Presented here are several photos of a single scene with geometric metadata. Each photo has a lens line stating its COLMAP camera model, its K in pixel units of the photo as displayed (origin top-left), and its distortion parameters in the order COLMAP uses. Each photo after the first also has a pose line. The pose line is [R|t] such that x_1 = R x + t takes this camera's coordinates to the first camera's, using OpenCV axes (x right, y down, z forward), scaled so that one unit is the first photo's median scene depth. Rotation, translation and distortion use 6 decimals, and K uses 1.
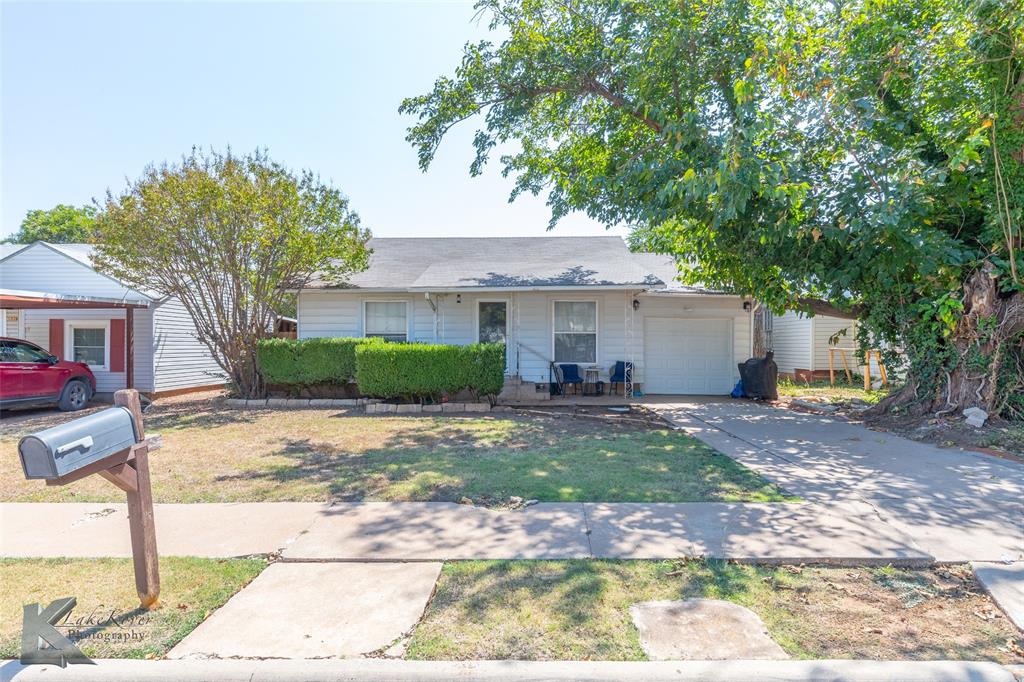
lens RADIAL K [[461.3, 0, 512.0], [0, 461.3, 341.0], [0, 0, 1]] dist [0.010789, -0.000044]
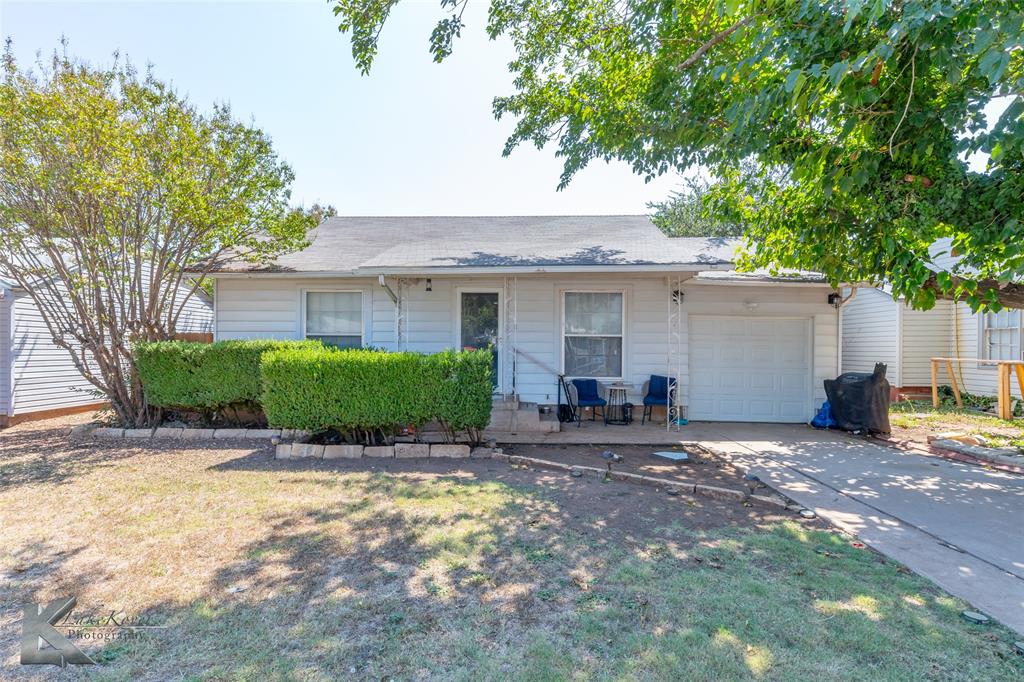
lens RADIAL K [[461.3, 0, 512.0], [0, 461.3, 341.0], [0, 0, 1]] dist [0.010789, -0.000044]
pose [[0.999976, 0.005775, 0.003816, 0.006574], [-0.005744, 0.999952, -0.007991, -0.002871], [-0.003862, 0.007969, 0.999961, 0.287277]]
